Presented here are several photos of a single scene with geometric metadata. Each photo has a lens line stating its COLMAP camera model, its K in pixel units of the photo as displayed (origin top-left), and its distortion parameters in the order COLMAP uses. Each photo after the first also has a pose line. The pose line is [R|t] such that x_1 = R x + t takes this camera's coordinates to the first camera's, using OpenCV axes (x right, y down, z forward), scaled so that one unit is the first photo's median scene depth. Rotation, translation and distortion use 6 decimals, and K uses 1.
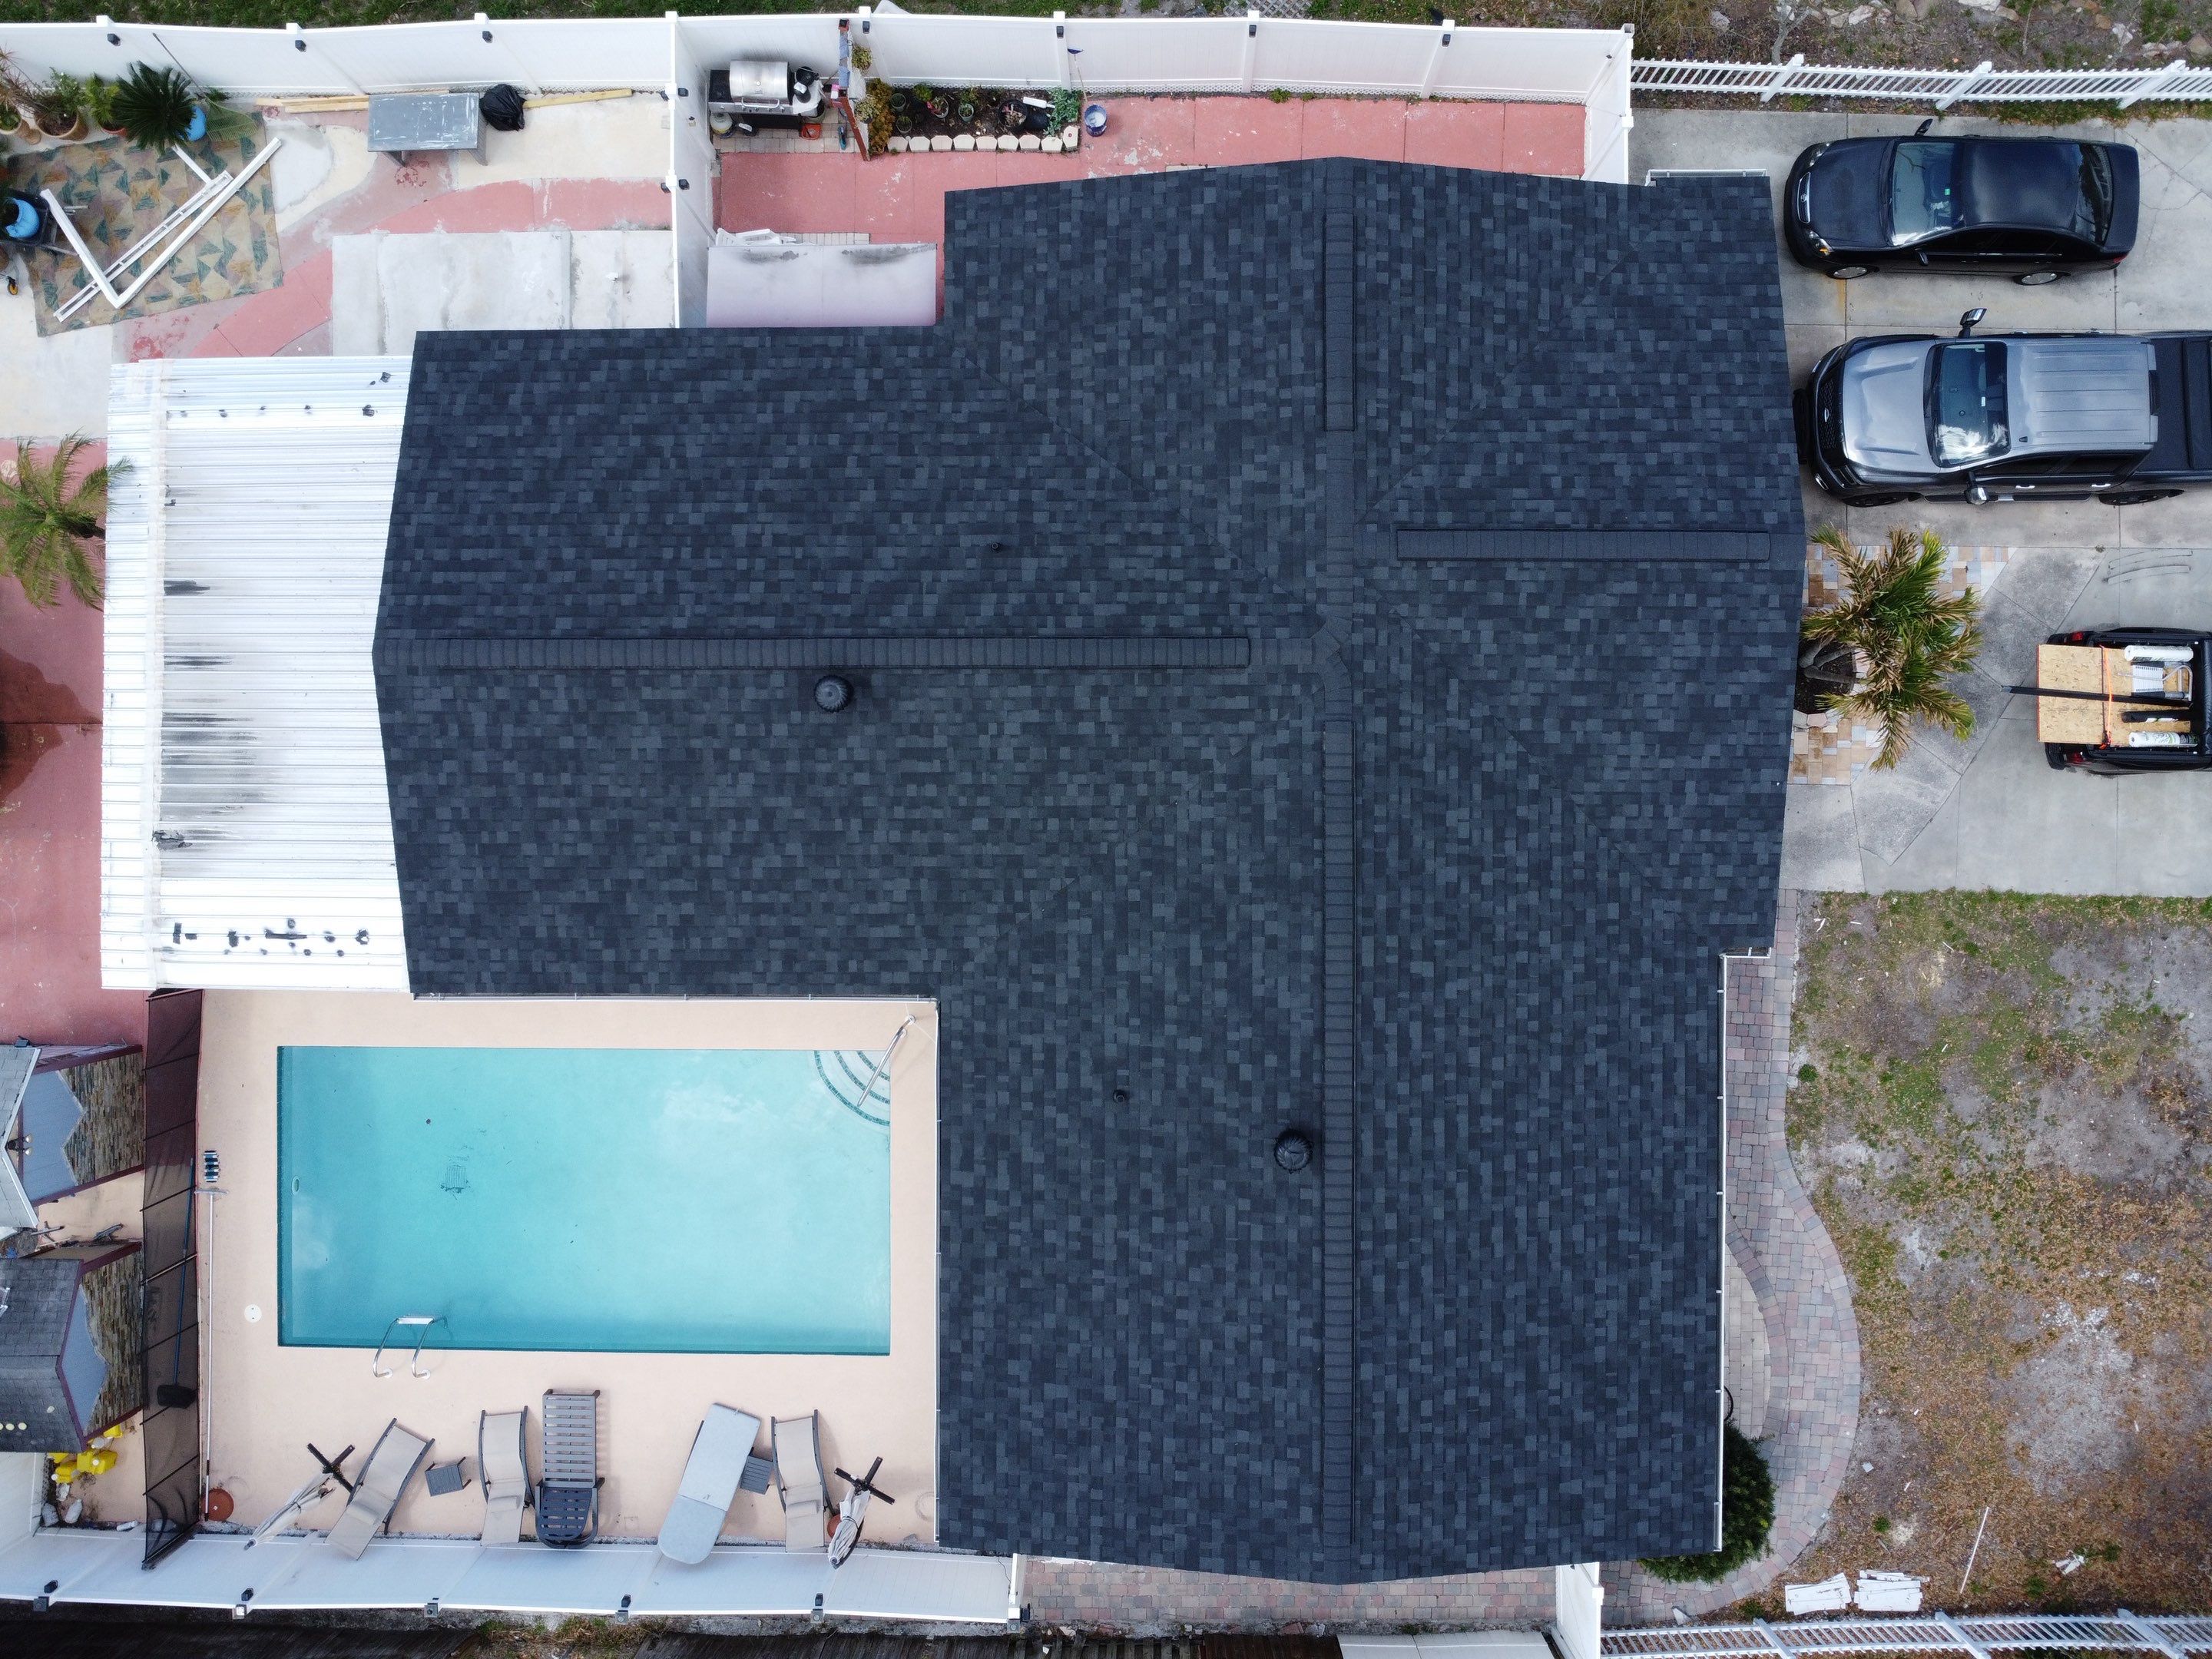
lens RADIAL K [[1610.7, 0, 1093.7], [0, 1610.7, 817.5], [0, 0, 1]] dist [-0.038094, 0.008651]
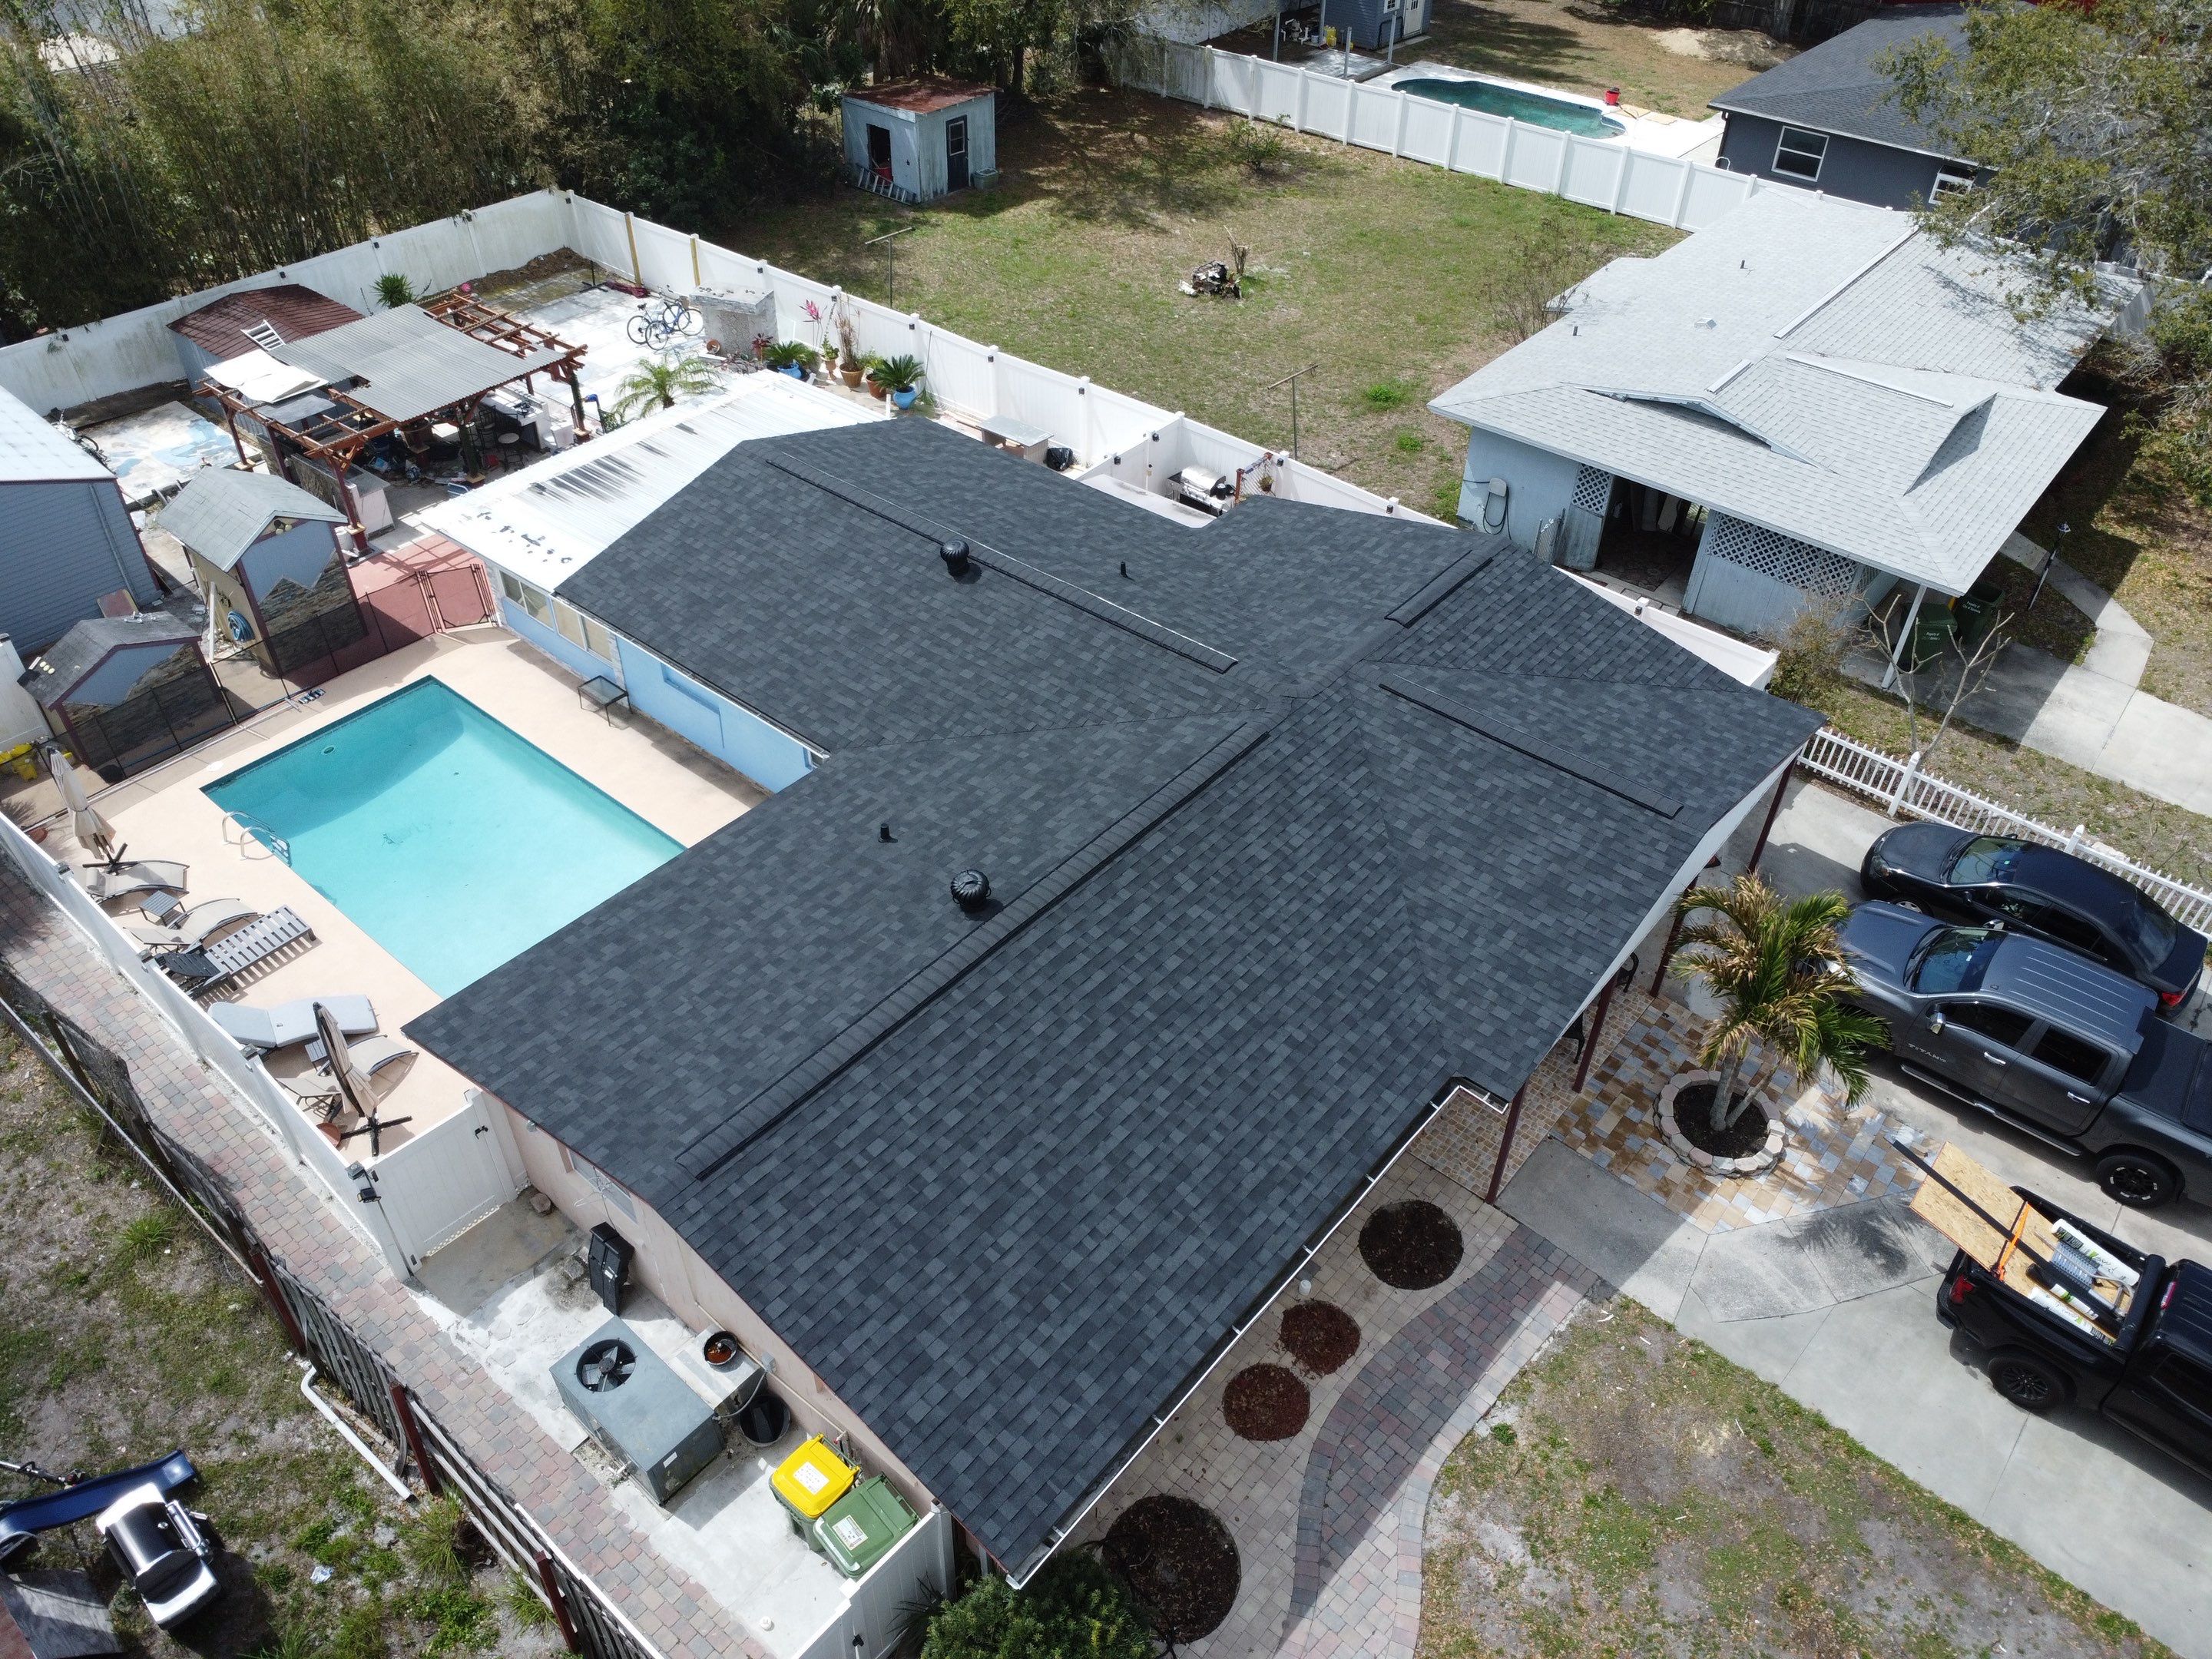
lens RADIAL K [[1610.7, 0, 1095.1], [0, 1610.7, 815.9], [0, 0, 1]] dist [-0.038094, 0.008651]
pose [[0.765782, 0.433828, -0.474733, 0.610091], [-0.642768, 0.492587, -0.586692, 0.689853], [-0.020676, 0.754421, 0.656065, 0.289627]]
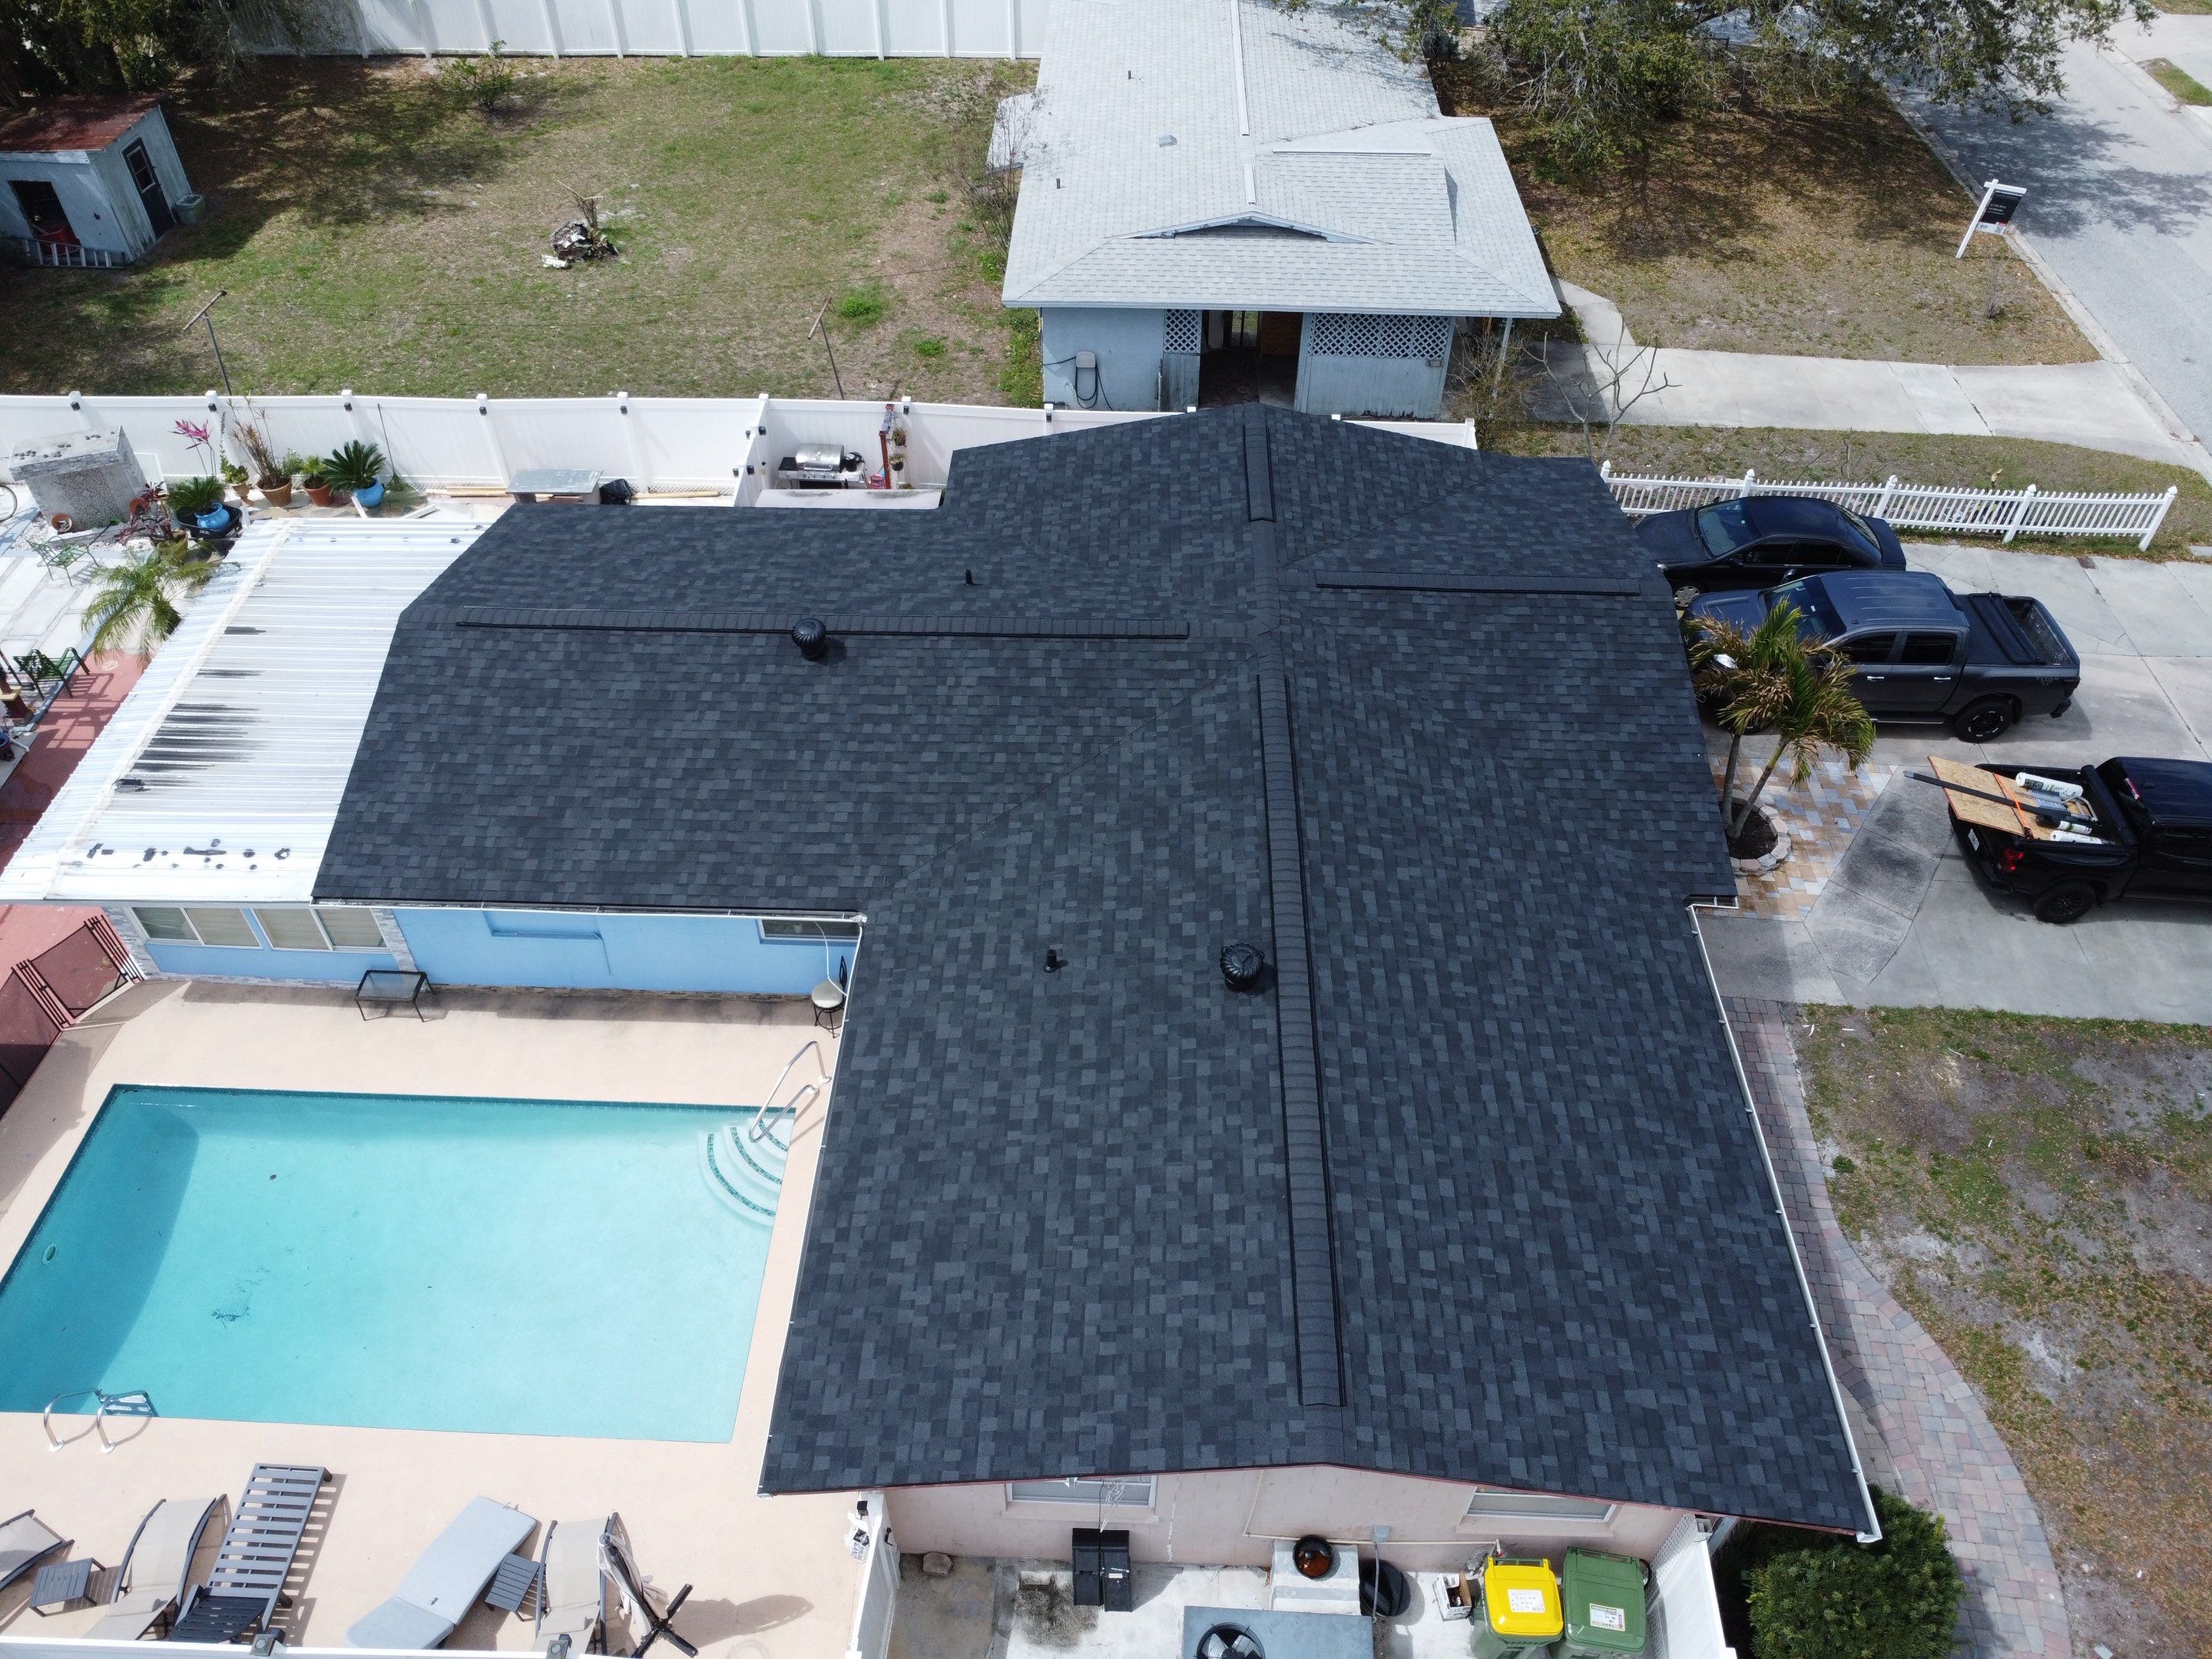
lens RADIAL K [[1610.7, 0, 1097.1], [0, 1610.7, 815.9], [0, 0, 1]] dist [-0.038094, 0.008651]
pose [[0.999308, 0.036129, -0.008815, 0.046426], [-0.031779, 0.706491, -0.707009, 0.746581], [-0.019315, 0.706800, 0.707150, 0.294488]]
